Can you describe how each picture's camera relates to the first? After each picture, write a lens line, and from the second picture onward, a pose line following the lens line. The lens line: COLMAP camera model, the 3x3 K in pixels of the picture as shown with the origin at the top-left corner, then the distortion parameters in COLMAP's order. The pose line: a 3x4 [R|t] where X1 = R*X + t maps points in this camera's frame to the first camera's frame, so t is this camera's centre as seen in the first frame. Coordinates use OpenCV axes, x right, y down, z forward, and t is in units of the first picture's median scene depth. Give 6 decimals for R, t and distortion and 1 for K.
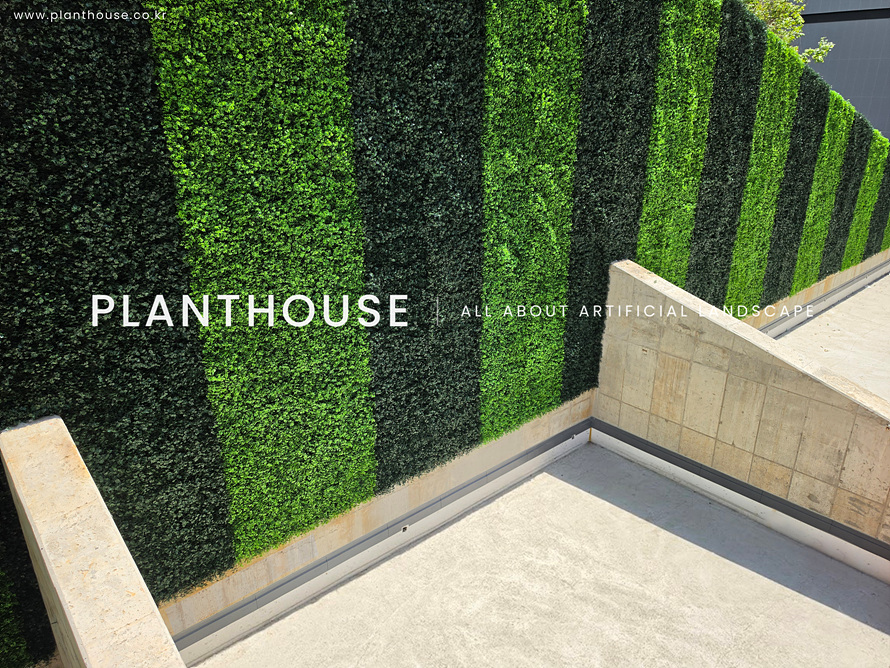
lens RADIAL K [[610.1, 0, 452.7], [0, 610.1, 338.5], [0, 0, 1]] dist [0.046673, -0.048552]
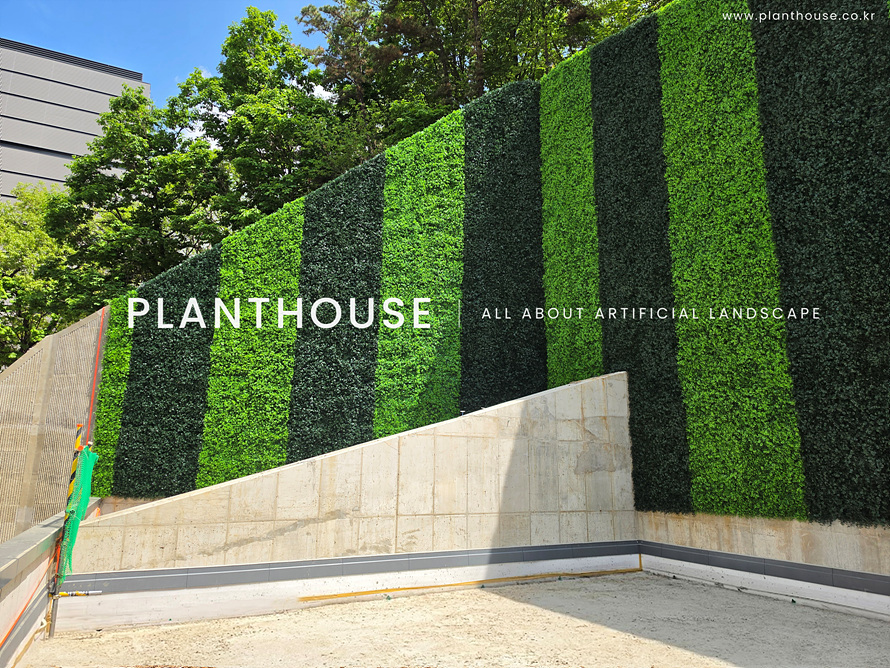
lens RADIAL K [[616.0, 0, 445.0], [0, 616.0, 334.0], [0, 0, 1]] dist [0.080191, -0.108491]
pose [[-0.269120, -0.207118, -0.940572, 1.065957], [-0.354152, 0.929461, -0.103340, 0.303099], [0.895629, 0.305295, -0.323487, 0.736322]]
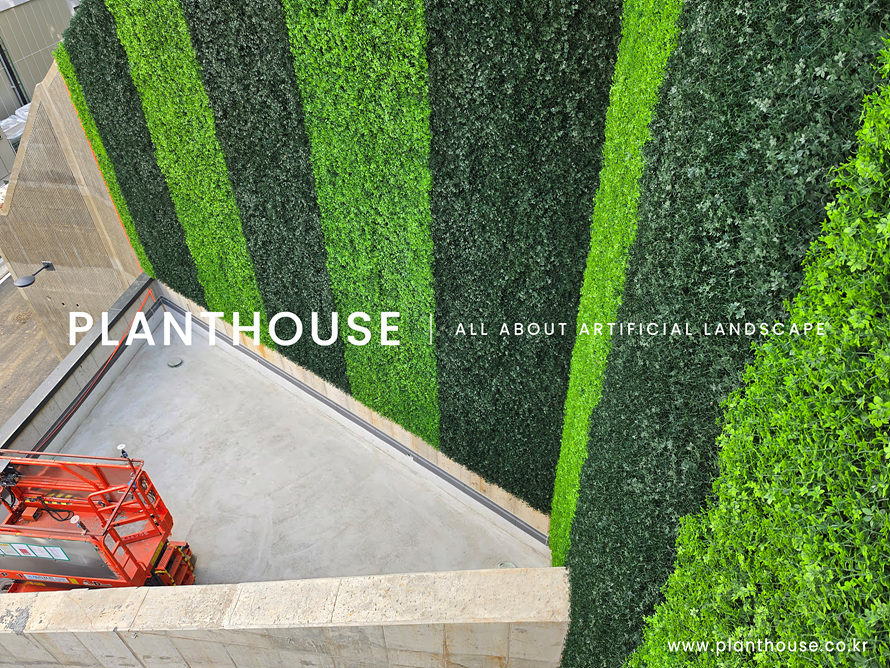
lens RADIAL K [[615.6, 0, 442.3], [0, 615.6, 333.9], [0, 0, 1]] dist [0.081187, -0.106420]
pose [[-0.764925, 0.429533, -0.479991, -0.143252], [-0.203337, 0.546057, 0.812696, -0.571299], [0.611182, 0.719252, -0.330353, 0.593406]]
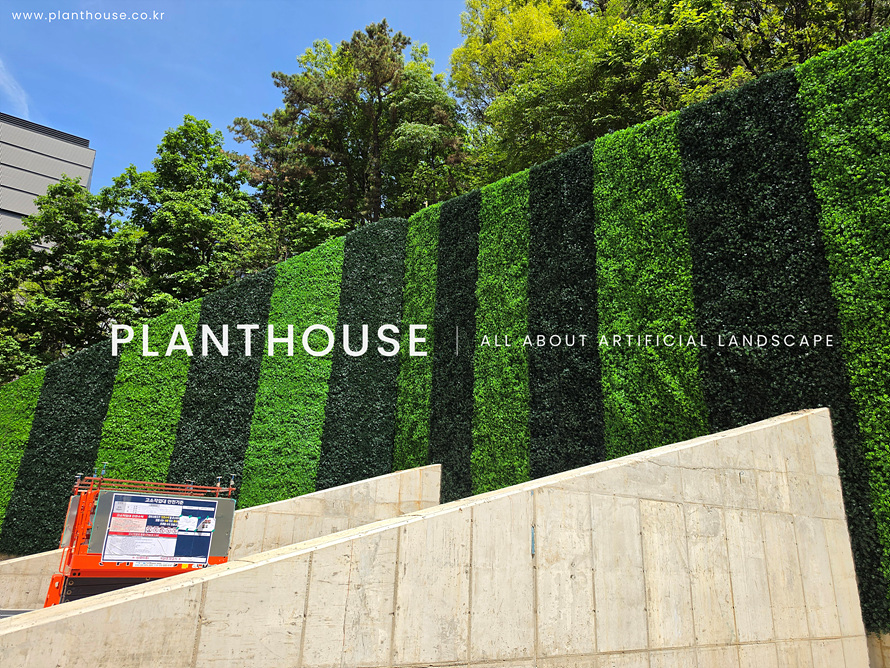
lens RADIAL K [[613.8, 0, 434.1], [0, 613.8, 326.8], [0, 0, 1]] dist [0.079278, -0.109240]
pose [[-0.175499, -0.331437, -0.927011, 1.380454], [-0.395989, 0.885859, -0.241756, 0.173653], [0.901328, 0.324659, -0.286712, 1.040925]]
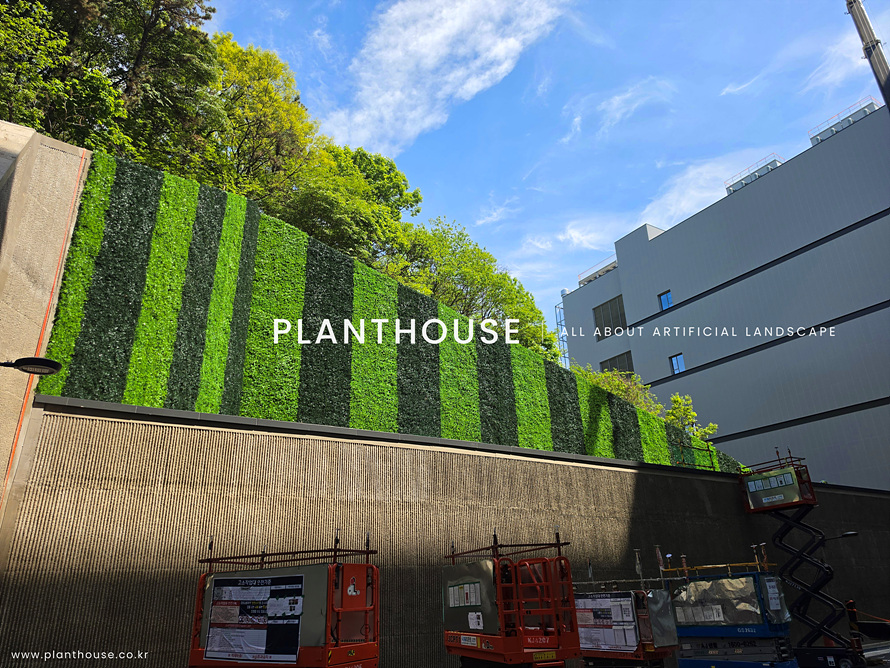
lens RADIAL K [[610.1, 0, 452.7], [0, 610.1, 338.5], [0, 0, 1]] dist [0.046673, -0.048552]
pose [[0.988673, -0.085087, -0.123634, 0.508625], [-0.022971, 0.728275, -0.684900, 1.597550], [0.148316, 0.679983, 0.718071, -1.364005]]
